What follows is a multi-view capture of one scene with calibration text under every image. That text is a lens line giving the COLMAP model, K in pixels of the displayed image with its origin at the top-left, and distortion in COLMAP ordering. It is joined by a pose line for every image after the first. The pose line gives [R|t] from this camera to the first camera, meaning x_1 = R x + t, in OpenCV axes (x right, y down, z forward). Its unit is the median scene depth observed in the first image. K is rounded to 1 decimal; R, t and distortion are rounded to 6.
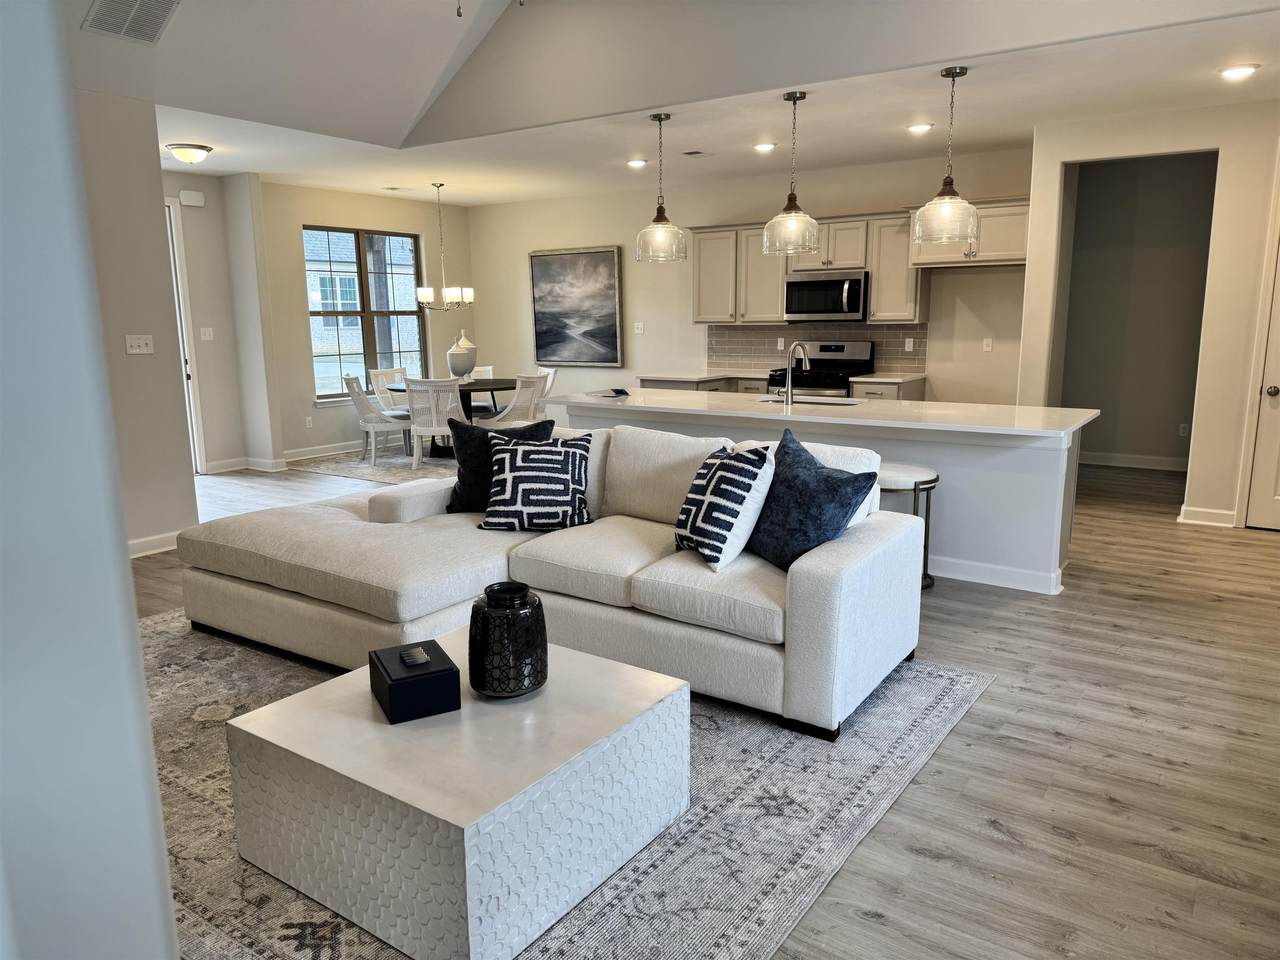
lens RADIAL K [[904.0, 0, 640.0], [0, 904.0, 480.0], [0, 0, 1]] dist [0.024146, -0.002530]
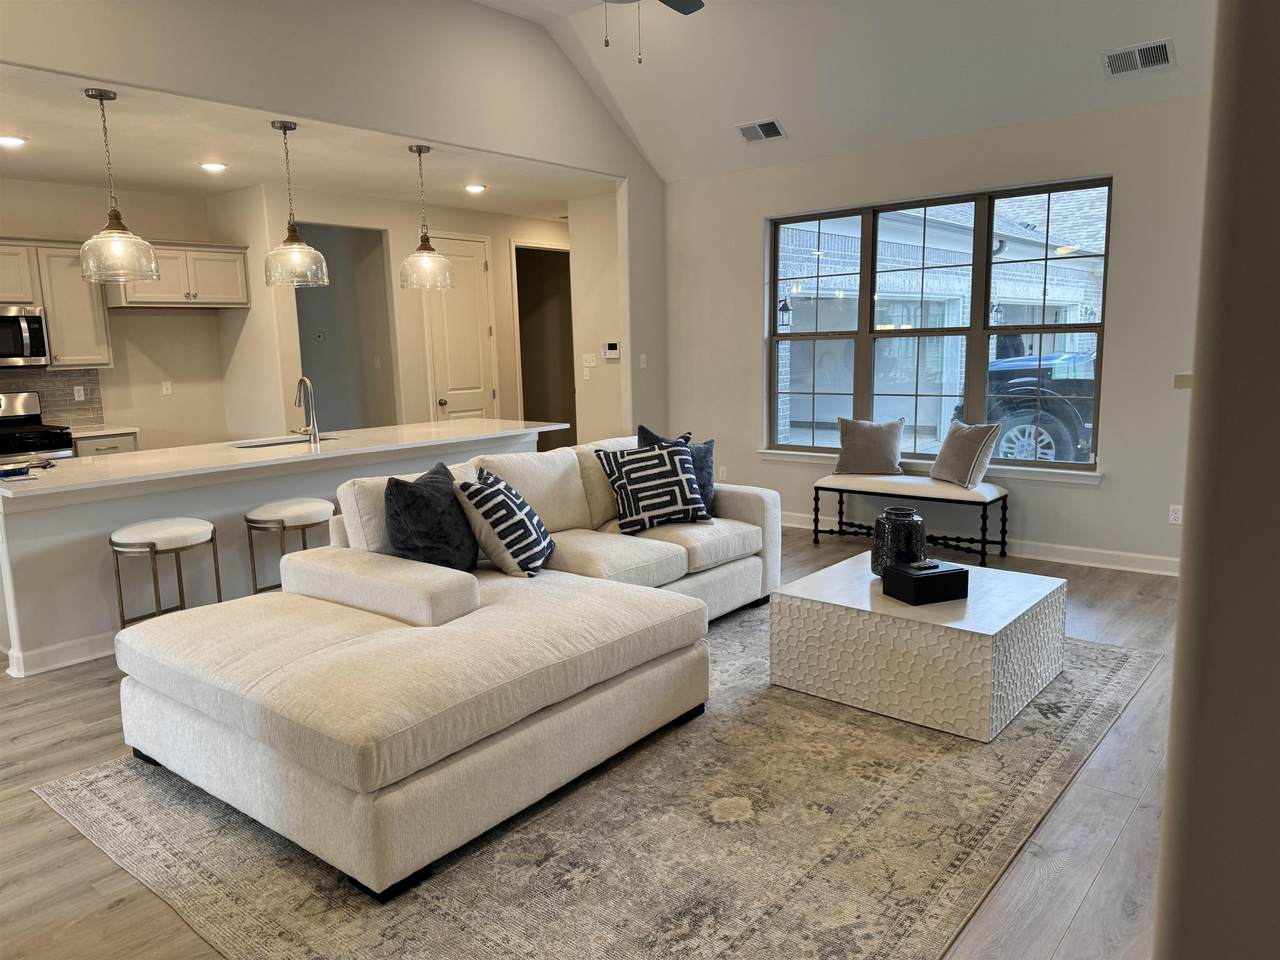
lens RADIAL K [[904.0, 0, 640.0], [0, 904.0, 480.0], [0, 0, 1]] dist [0.024146, -0.002530]
pose [[0.079509, -0.143399, 0.986466, -0.954773], [0.207446, 0.970313, 0.124331, -0.118135], [-0.975010, 0.194753, 0.106896, 0.717466]]
